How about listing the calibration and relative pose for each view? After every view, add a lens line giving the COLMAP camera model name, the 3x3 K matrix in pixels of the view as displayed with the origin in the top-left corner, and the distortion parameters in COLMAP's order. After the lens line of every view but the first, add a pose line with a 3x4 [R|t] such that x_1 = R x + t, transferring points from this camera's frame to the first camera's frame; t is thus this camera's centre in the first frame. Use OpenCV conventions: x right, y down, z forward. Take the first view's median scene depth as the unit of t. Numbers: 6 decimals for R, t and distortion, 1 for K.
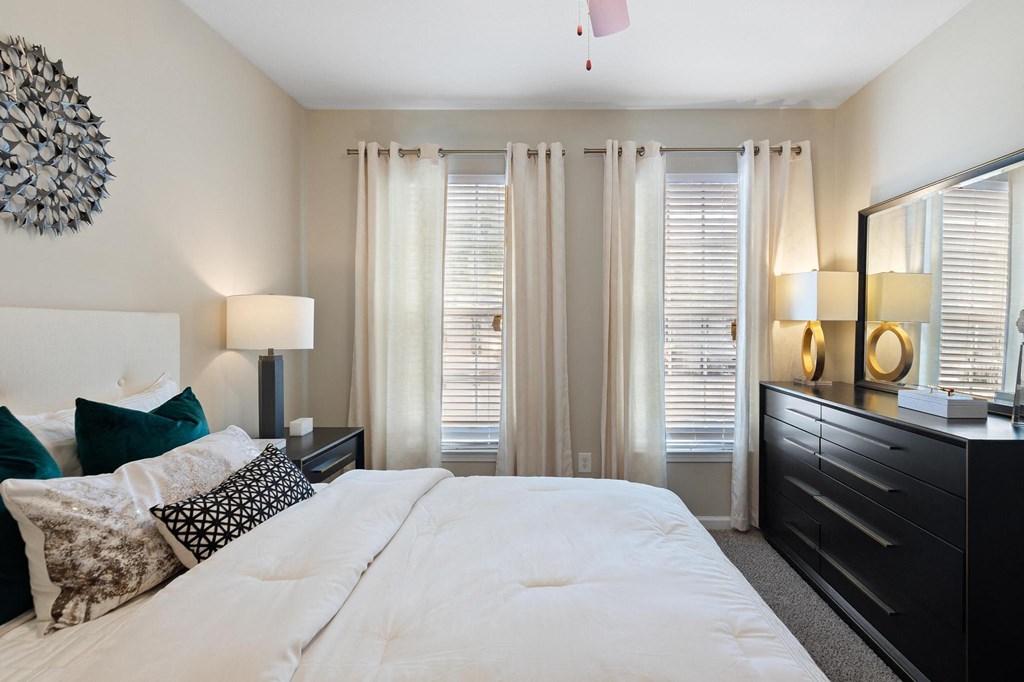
lens RADIAL K [[561.0, 0, 512.5], [0, 561.0, 326.3], [0, 0, 1]] dist [-0.004370, -0.001096]
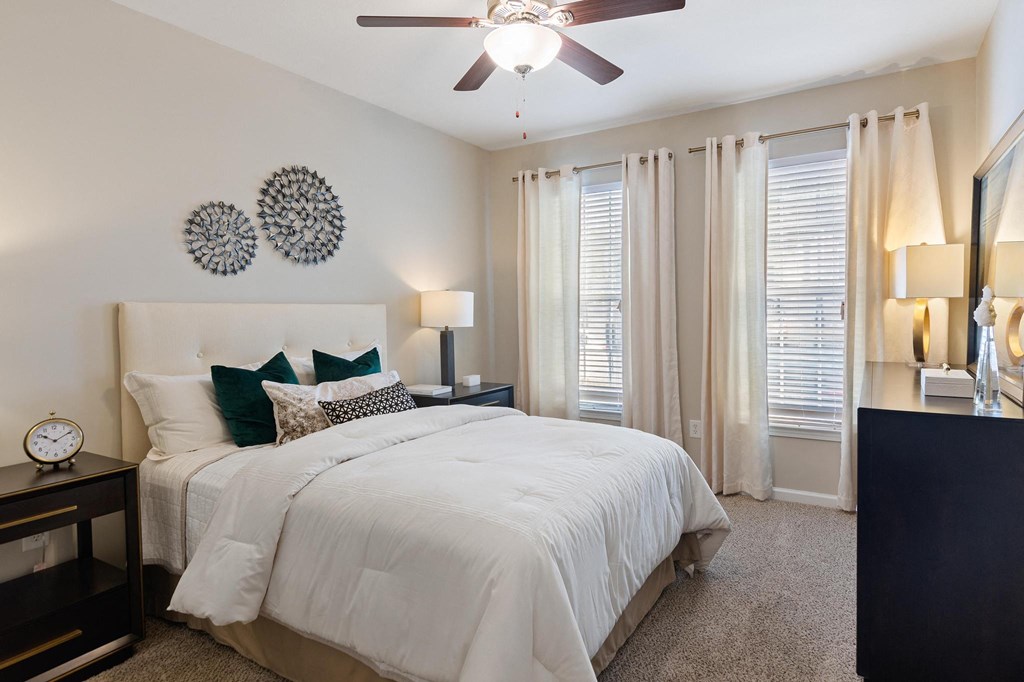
lens RADIAL K [[561.0, 0, 512.5], [0, 561.0, 326.3], [0, 0, 1]] dist [-0.004370, -0.001096]
pose [[0.847235, 0.002197, -0.531214, 0.686145], [0.014553, 0.999520, 0.027344, 0.002043], [0.531019, -0.030897, 0.846796, -0.233527]]
